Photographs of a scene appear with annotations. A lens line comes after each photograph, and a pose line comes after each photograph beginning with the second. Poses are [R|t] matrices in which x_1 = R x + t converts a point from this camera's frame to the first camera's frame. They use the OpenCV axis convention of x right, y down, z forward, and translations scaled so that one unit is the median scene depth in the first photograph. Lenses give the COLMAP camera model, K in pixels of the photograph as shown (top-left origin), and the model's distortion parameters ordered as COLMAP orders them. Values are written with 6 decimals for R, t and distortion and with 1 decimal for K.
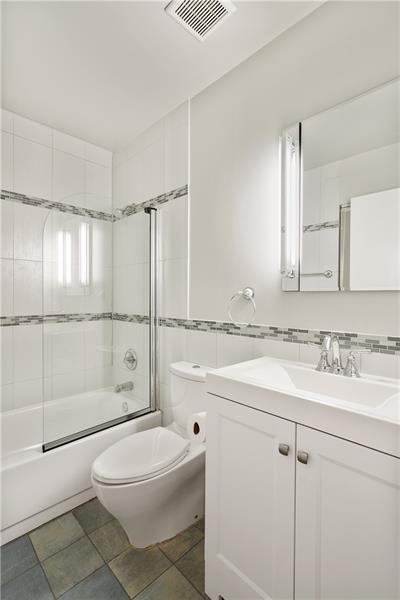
lens RADIAL K [[284.0, 0, 200.1], [0, 284.0, 300.7], [0, 0, 1]] dist [-0.004077, 0.004737]
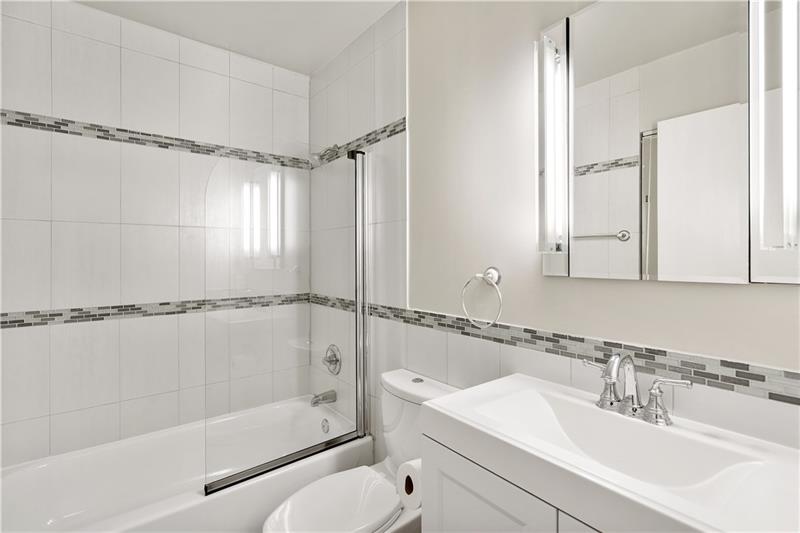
lens RADIAL K [[378.6, 0, 400.4], [0, 378.6, 253.9], [0, 0, 1]] dist [-0.004077, 0.004737]
pose [[0.992286, -0.007724, -0.123729, 0.055249], [0.005799, 0.999857, -0.015917, -0.053870], [0.123834, 0.015076, 0.992188, 0.072826]]
